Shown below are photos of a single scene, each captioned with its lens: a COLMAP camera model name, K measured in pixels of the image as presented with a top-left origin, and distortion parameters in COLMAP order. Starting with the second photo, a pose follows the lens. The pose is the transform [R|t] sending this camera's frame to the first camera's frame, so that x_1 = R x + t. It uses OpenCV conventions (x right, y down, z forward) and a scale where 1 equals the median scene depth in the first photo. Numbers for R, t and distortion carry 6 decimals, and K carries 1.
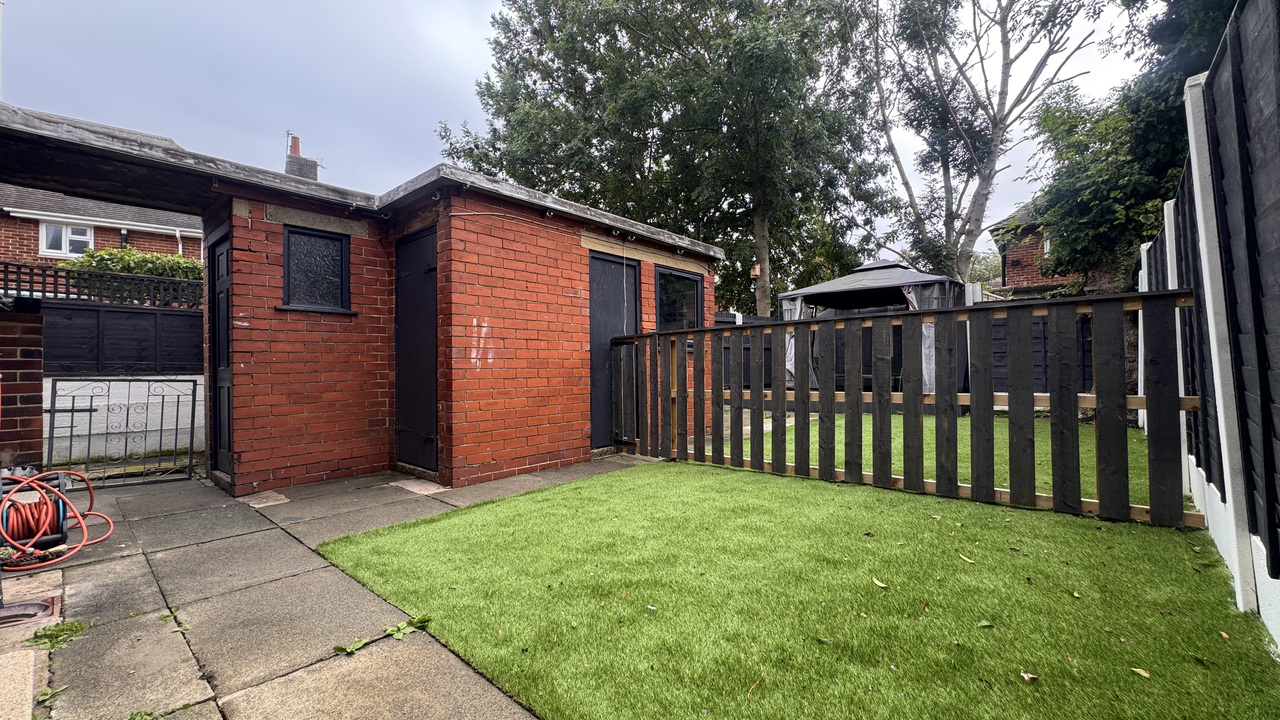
lens RADIAL K [[510.5, 0, 640.4], [0, 510.5, 363.5], [0, 0, 1]] dist [-0.001930, -0.000095]
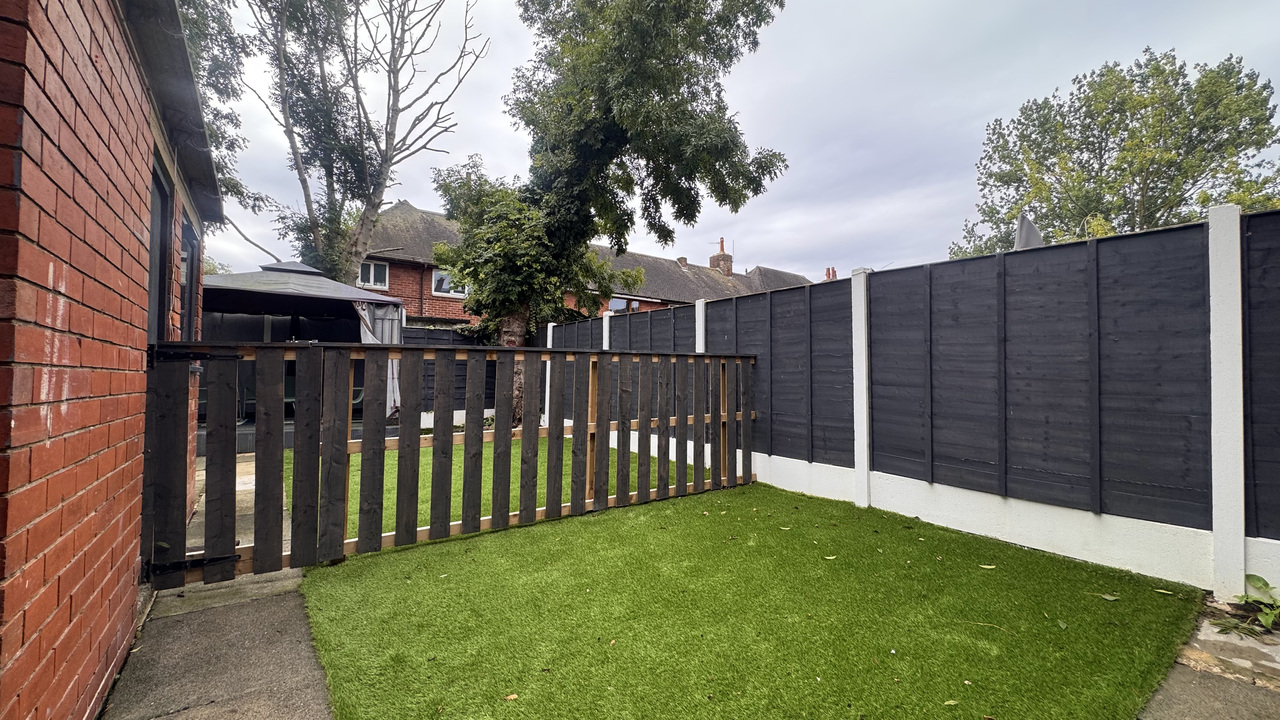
lens RADIAL K [[510.5, 0, 640.4], [0, 510.5, 363.5], [0, 0, 1]] dist [-0.001930, -0.000095]
pose [[0.221795, 0.037185, 0.974384, -0.277910], [-0.011186, 0.999304, -0.035589, -0.013682], [-0.975029, -0.003006, 0.222056, 0.319773]]
